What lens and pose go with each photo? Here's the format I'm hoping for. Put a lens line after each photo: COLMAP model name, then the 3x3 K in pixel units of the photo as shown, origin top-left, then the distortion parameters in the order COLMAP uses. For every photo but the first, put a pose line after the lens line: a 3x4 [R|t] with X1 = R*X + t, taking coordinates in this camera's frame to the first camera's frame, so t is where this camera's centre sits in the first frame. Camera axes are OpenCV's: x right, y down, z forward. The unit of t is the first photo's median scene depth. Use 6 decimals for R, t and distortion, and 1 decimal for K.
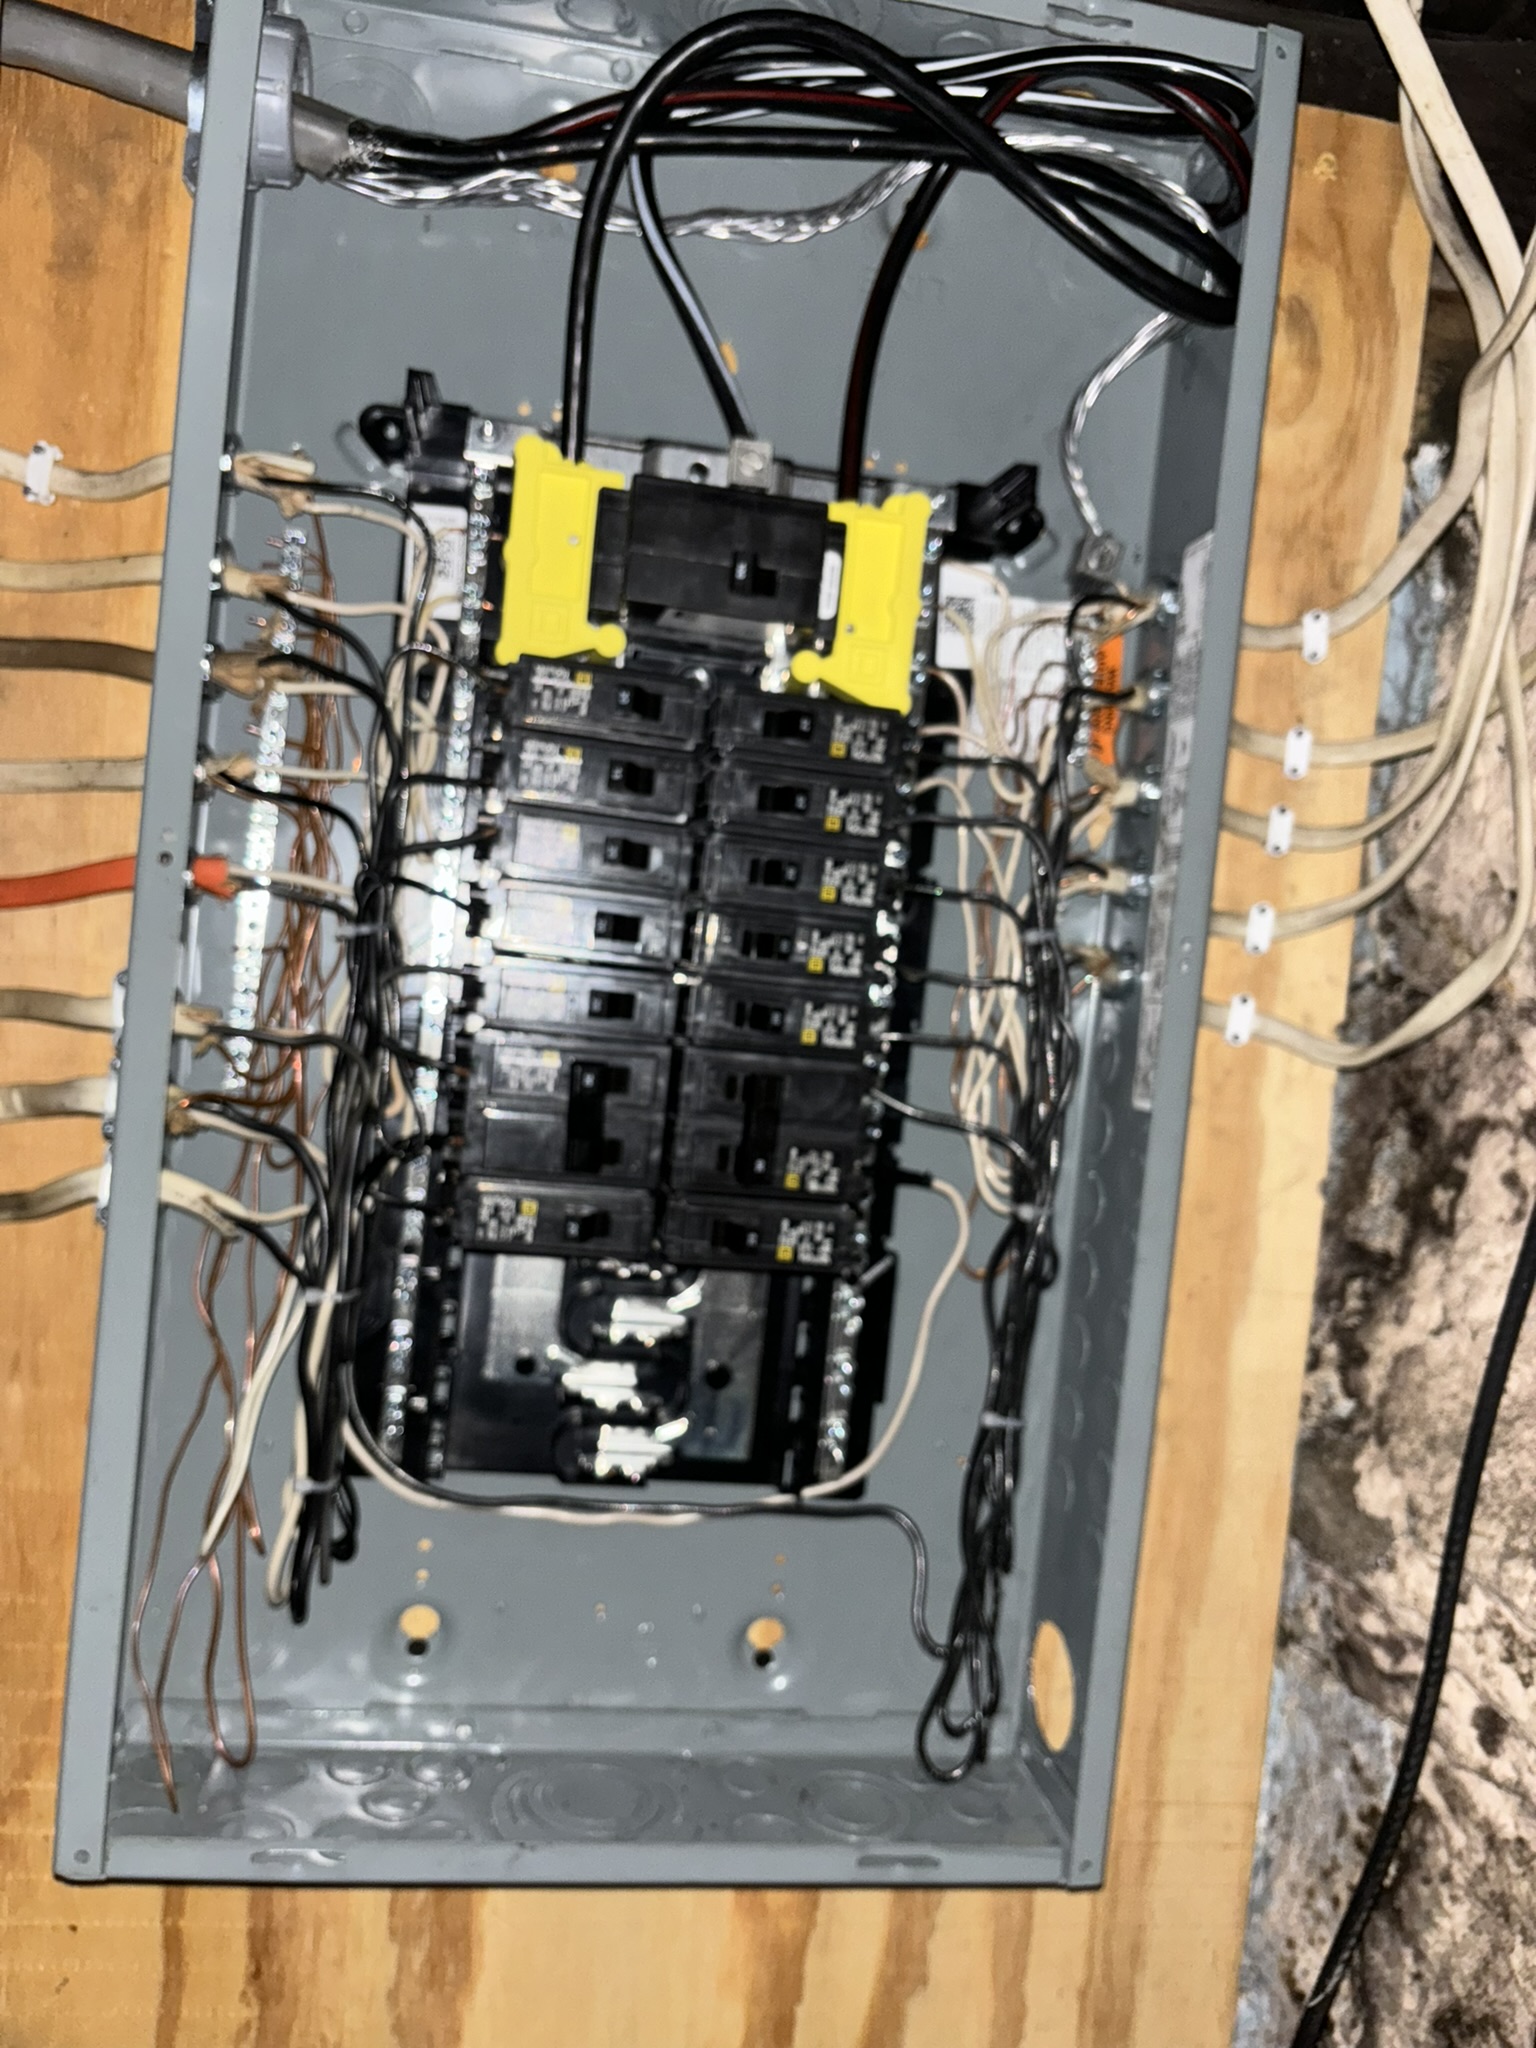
lens RADIAL K [[1571.6, 0, 754.0], [0, 1571.6, 1007.2], [0, 0, 1]] dist [0.018082, -0.041744]
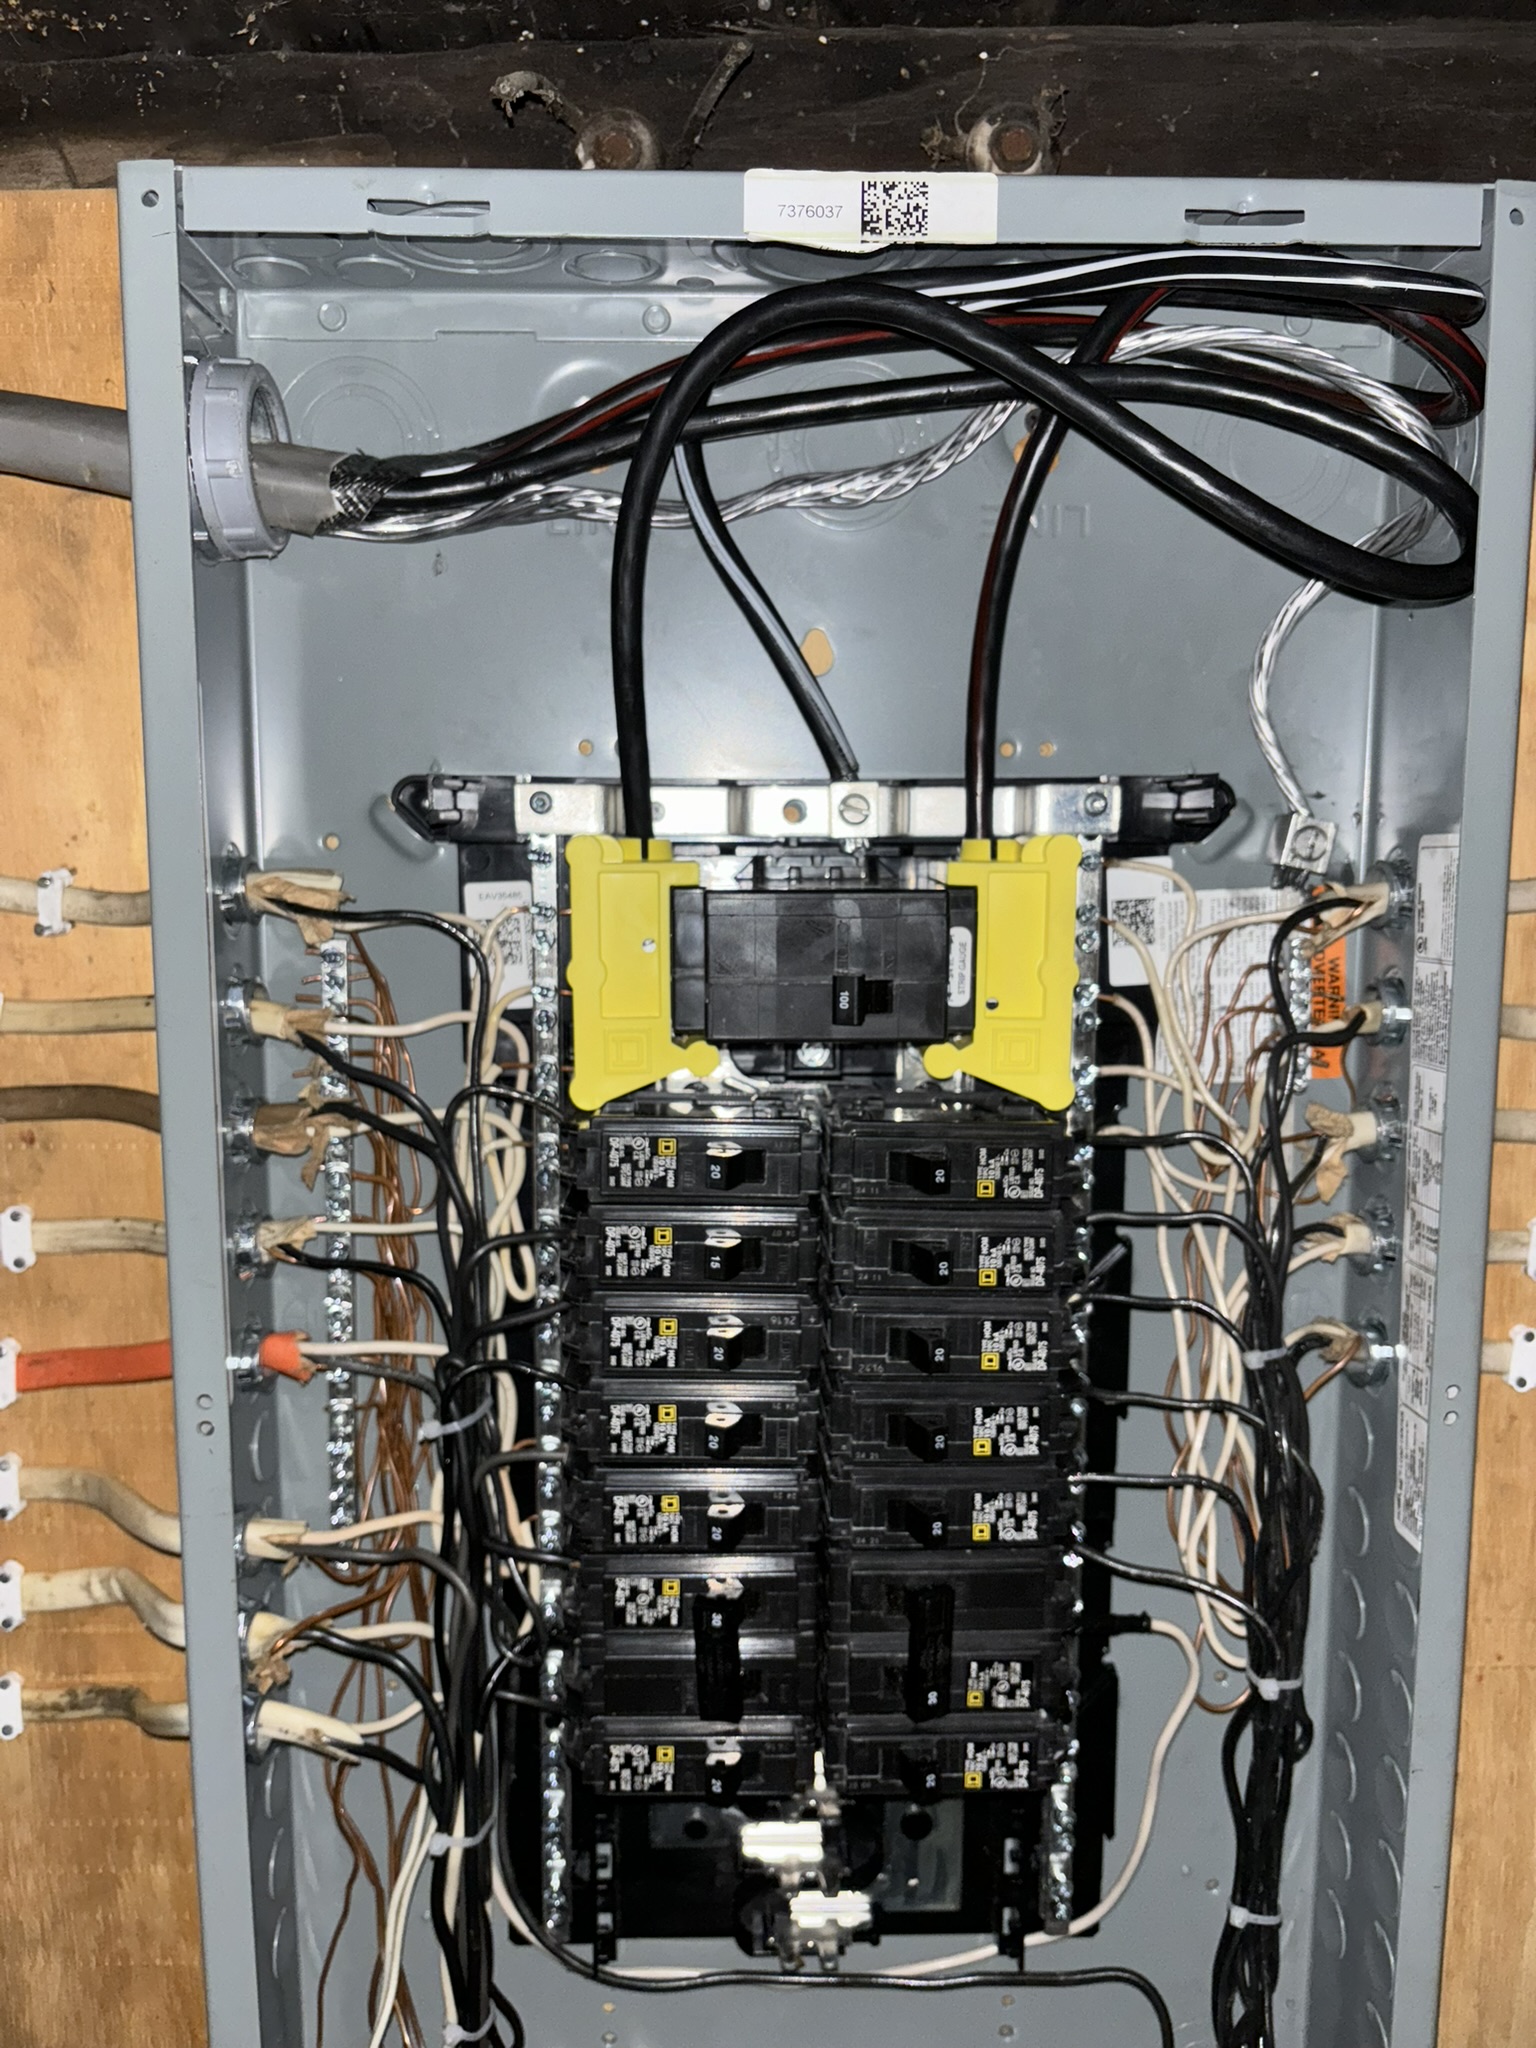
lens RADIAL K [[1571.6, 0, 765.7], [0, 1571.6, 1013.8], [0, 0, 1]] dist [0.018082, -0.041744]
pose [[0.986019, -0.081681, -0.145238, 0.061292], [0.093077, 0.992945, 0.073470, -0.300031], [0.138212, -0.085961, 0.986665, 0.178224]]
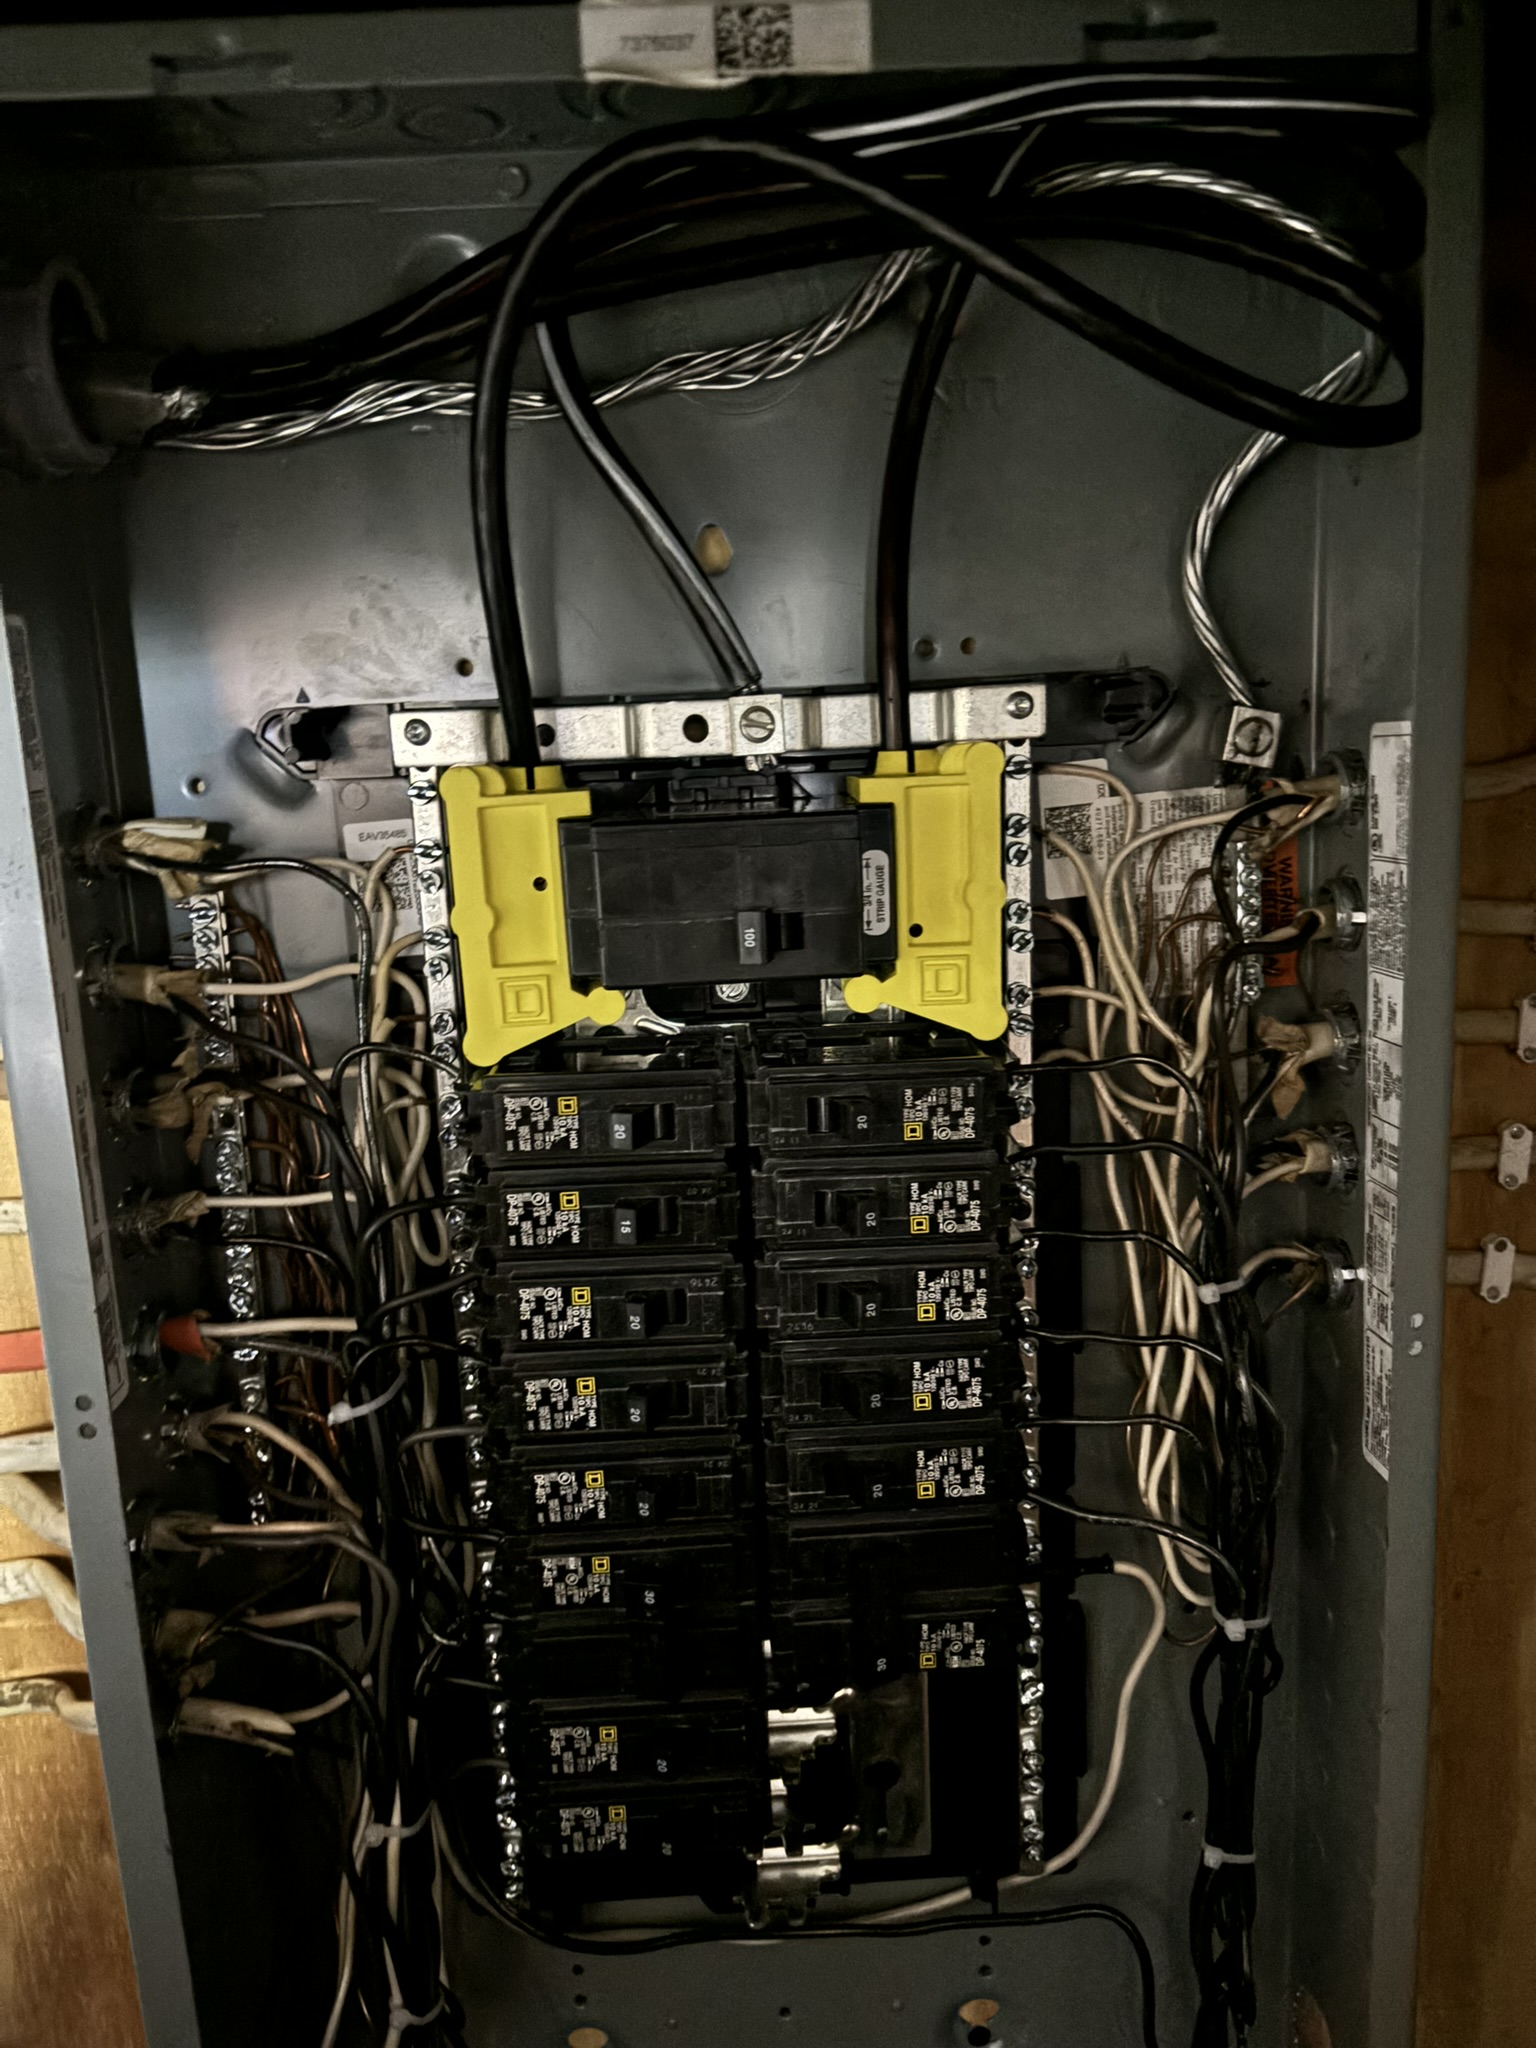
lens RADIAL K [[1571.6, 0, 767.4], [0, 1571.6, 1021.6], [0, 0, 1]] dist [0.018082, -0.041744]
pose [[0.982510, -0.121317, -0.141264, 0.089888], [0.141561, 0.979489, 0.143393, -0.309101], [0.120971, -0.160883, 0.979532, 0.243466]]
